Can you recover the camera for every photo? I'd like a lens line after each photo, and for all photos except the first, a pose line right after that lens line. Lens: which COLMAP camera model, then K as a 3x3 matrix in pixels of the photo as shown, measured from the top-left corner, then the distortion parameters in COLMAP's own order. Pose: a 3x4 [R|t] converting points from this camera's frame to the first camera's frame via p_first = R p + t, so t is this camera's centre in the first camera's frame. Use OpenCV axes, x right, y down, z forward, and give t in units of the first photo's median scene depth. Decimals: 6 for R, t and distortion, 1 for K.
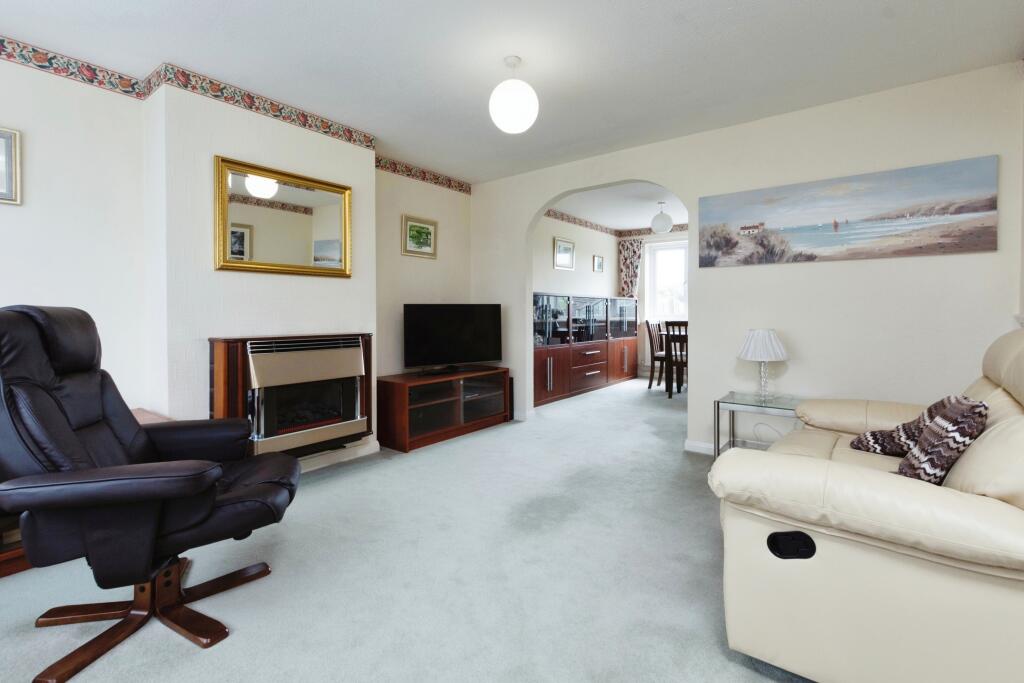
lens RADIAL K [[461.7, 0, 497.8], [0, 461.7, 316.1], [0, 0, 1]] dist [0.015221, -0.001123]
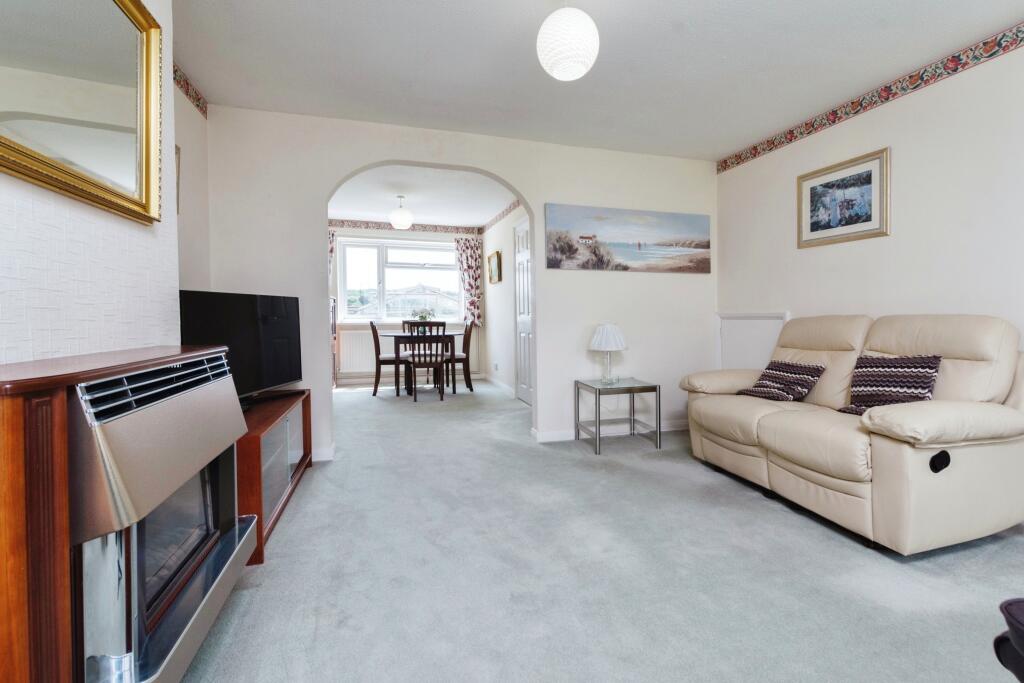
lens RADIAL K [[461.7, 0, 514.5], [0, 461.7, 317.4], [0, 0, 1]] dist [0.015221, -0.001123]
pose [[0.571972, -0.002413, 0.820270, -0.515655], [0.008595, 0.999958, -0.003051, 0.011994], [-0.820228, 0.008795, 0.571969, 0.481478]]
